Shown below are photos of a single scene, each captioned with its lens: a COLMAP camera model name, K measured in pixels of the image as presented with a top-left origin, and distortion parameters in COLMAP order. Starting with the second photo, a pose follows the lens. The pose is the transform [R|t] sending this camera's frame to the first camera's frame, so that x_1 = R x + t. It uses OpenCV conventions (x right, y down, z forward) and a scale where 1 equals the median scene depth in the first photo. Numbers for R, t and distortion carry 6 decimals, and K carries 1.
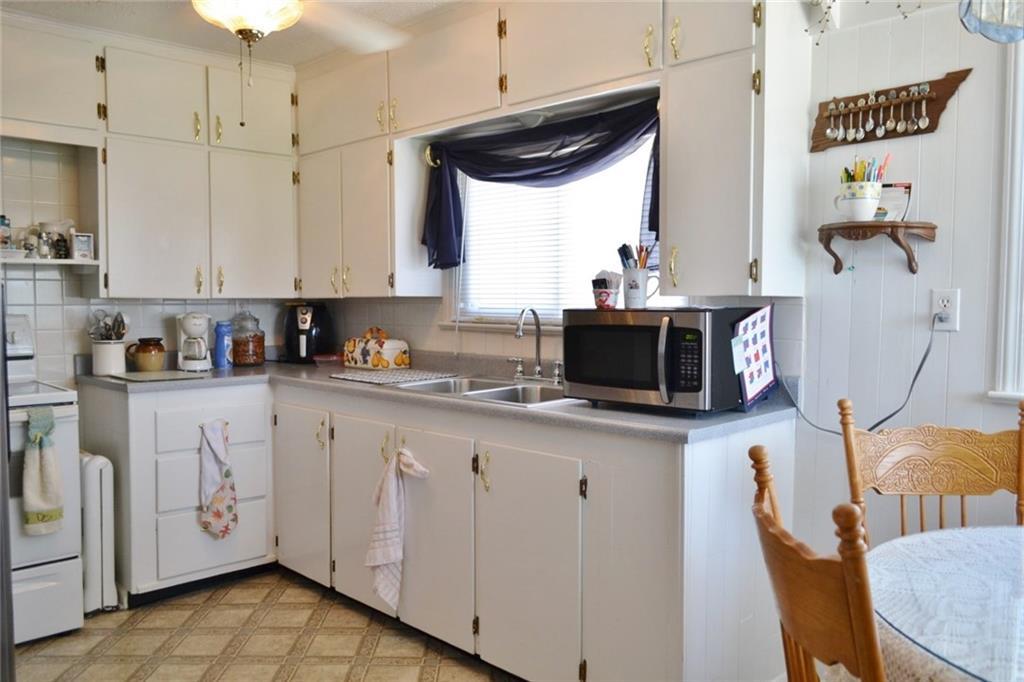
lens RADIAL K [[806.5, 0, 507.5], [0, 806.5, 339.9], [0, 0, 1]] dist [-0.013067, 0.007823]
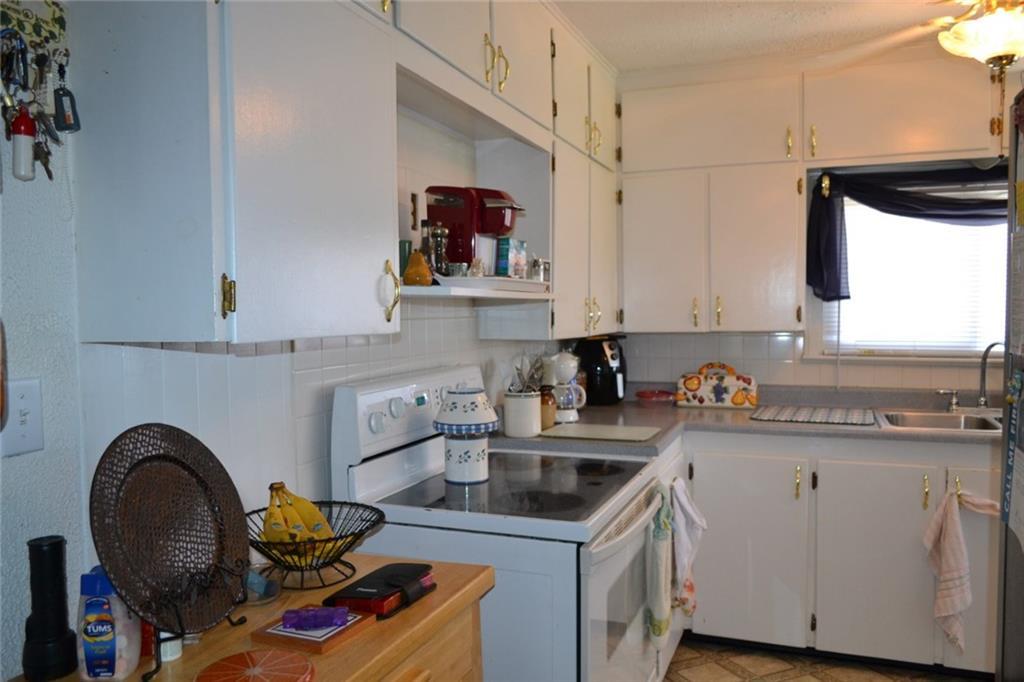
lens RADIAL K [[806.5, 0, 508.5], [0, 806.5, 341.4], [0, 0, 1]] dist [-0.013067, 0.007823]
pose [[0.919315, -0.017395, 0.393138, -0.920726], [0.026082, 0.999519, -0.016764, -0.037383], [-0.392657, 0.025665, 0.919327, 0.292111]]
